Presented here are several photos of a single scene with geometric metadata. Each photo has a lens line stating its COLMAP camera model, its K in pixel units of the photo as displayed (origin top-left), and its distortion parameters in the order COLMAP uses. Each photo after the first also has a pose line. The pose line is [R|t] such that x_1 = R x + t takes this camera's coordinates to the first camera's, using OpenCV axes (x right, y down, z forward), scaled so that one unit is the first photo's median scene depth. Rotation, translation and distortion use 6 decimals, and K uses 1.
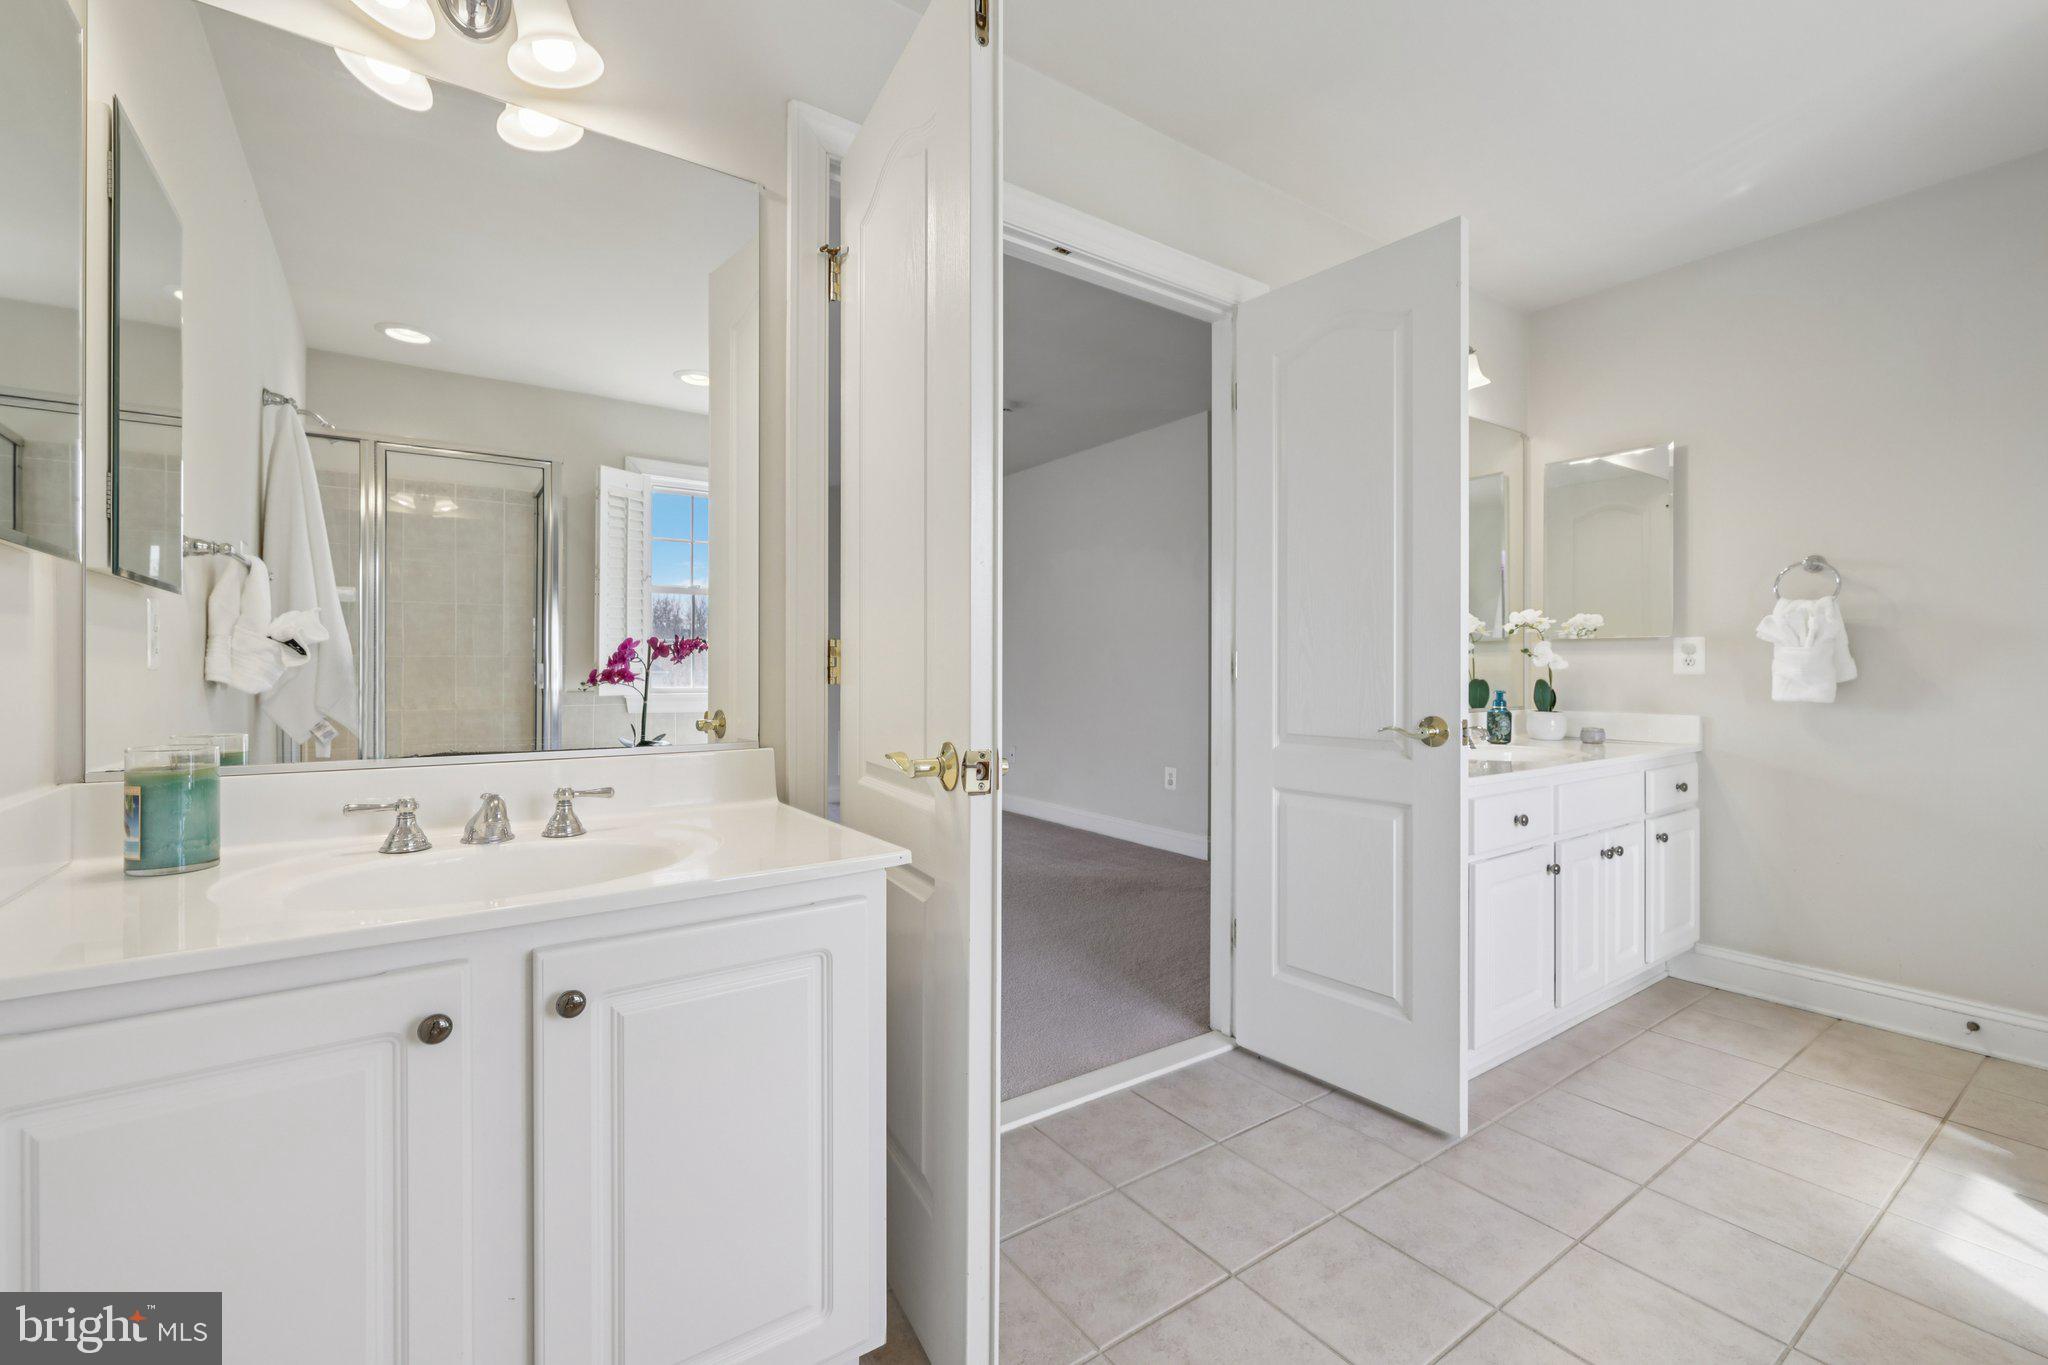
lens RADIAL K [[863.9, 0, 993.7], [0, 863.9, 661.9], [0, 0, 1]] dist [0.000439, 0.001010]
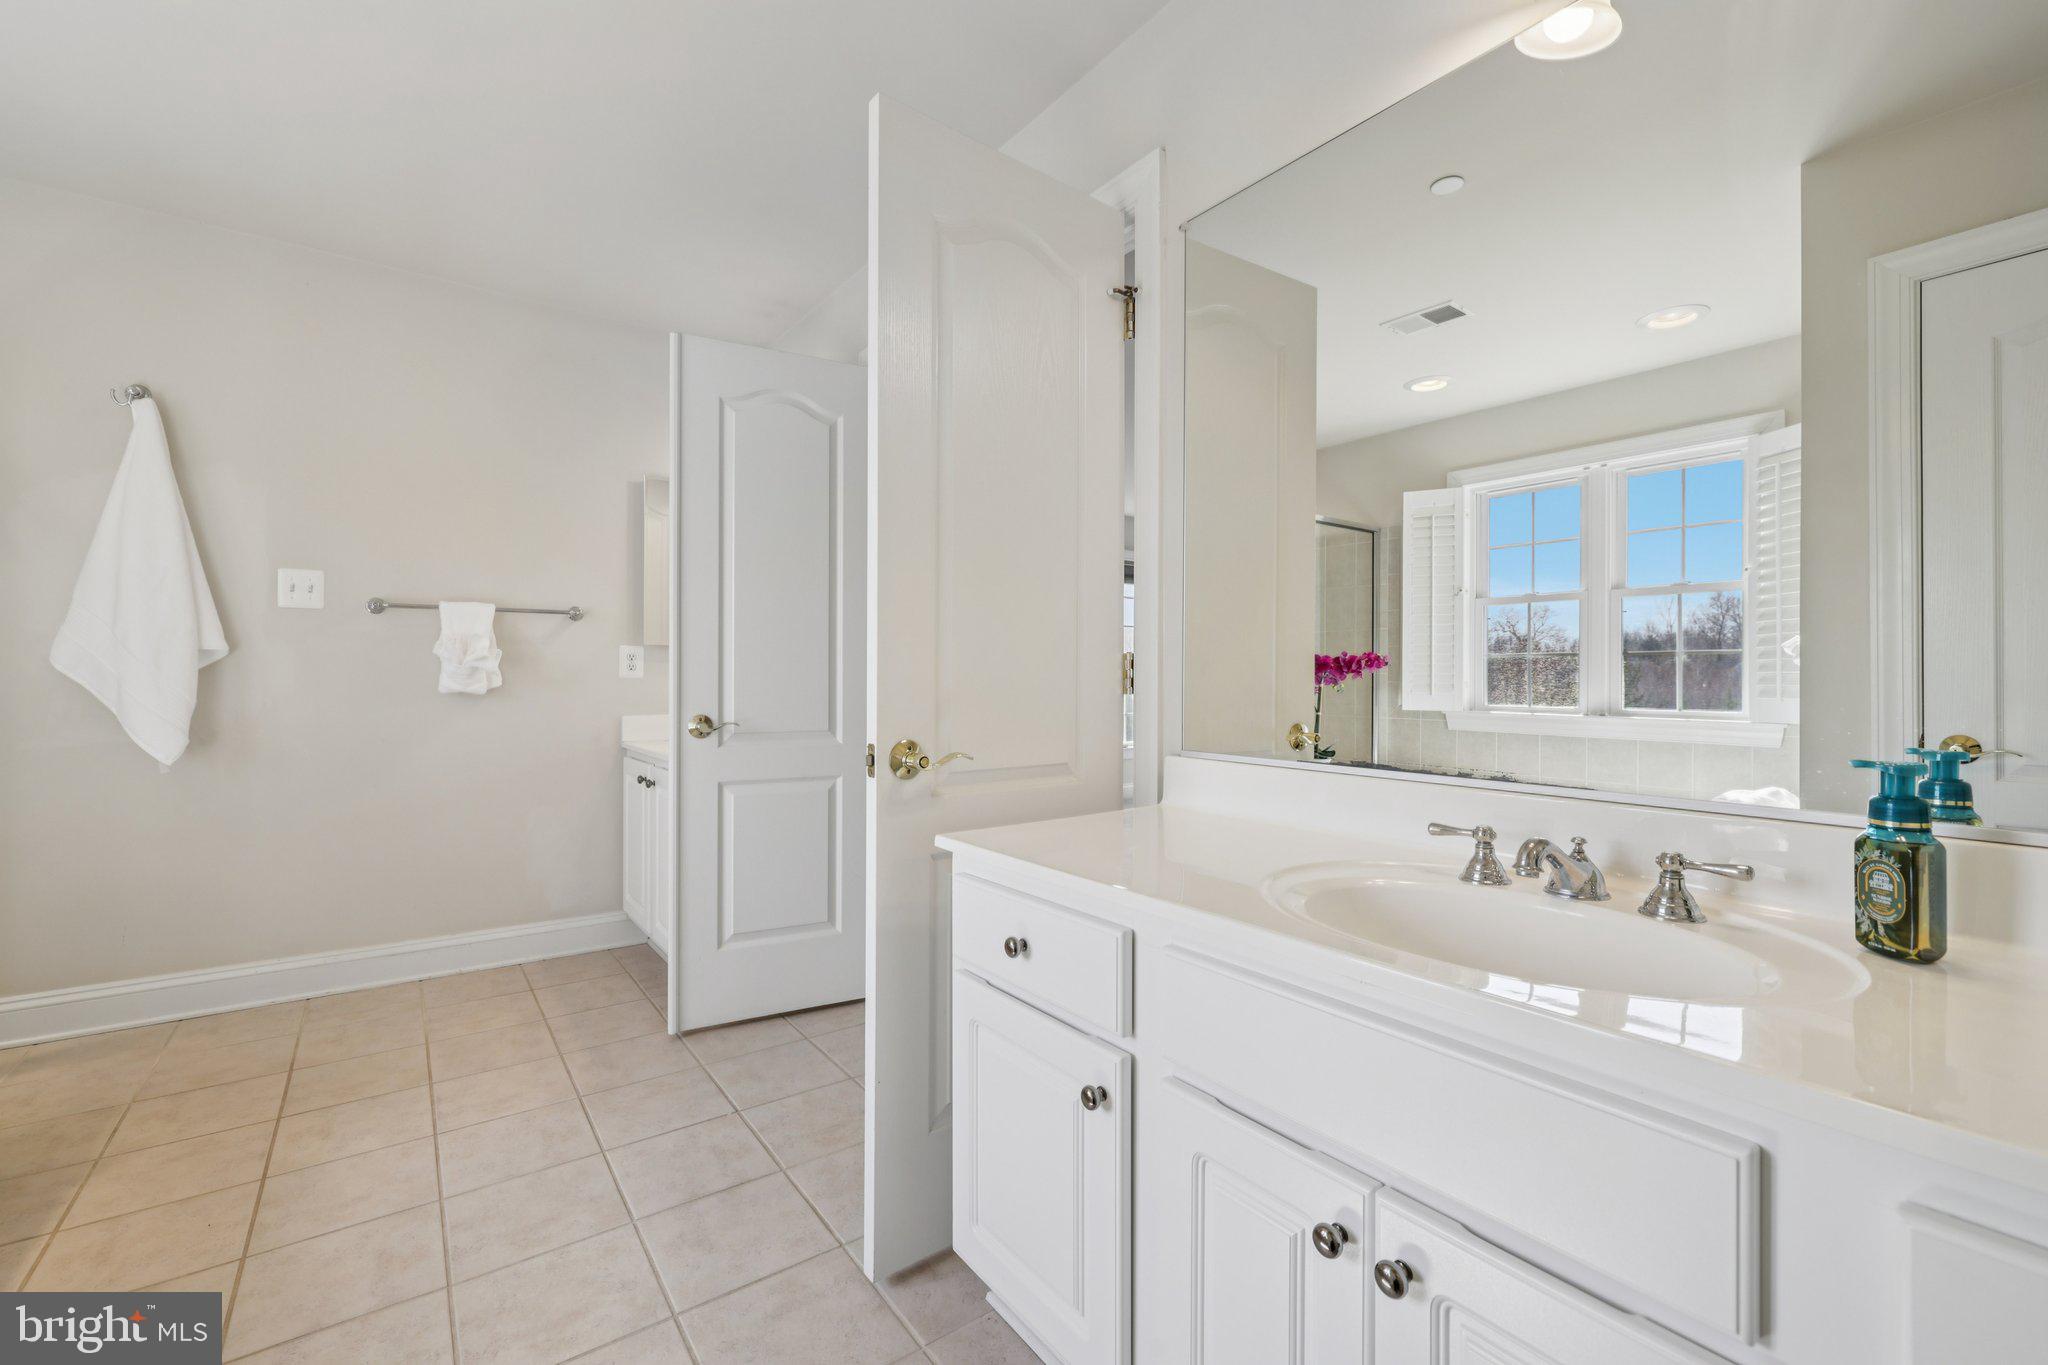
lens RADIAL K [[863.9, 0, 1024.0], [0, 863.9, 679.4], [0, 0, 1]] dist [0.000439, 0.001010]
pose [[0.026990, -0.003287, -0.999630, 0.938096], [-0.000762, 0.999994, -0.003309, 0.010254], [0.999635, 0.000851, 0.026988, 0.793715]]
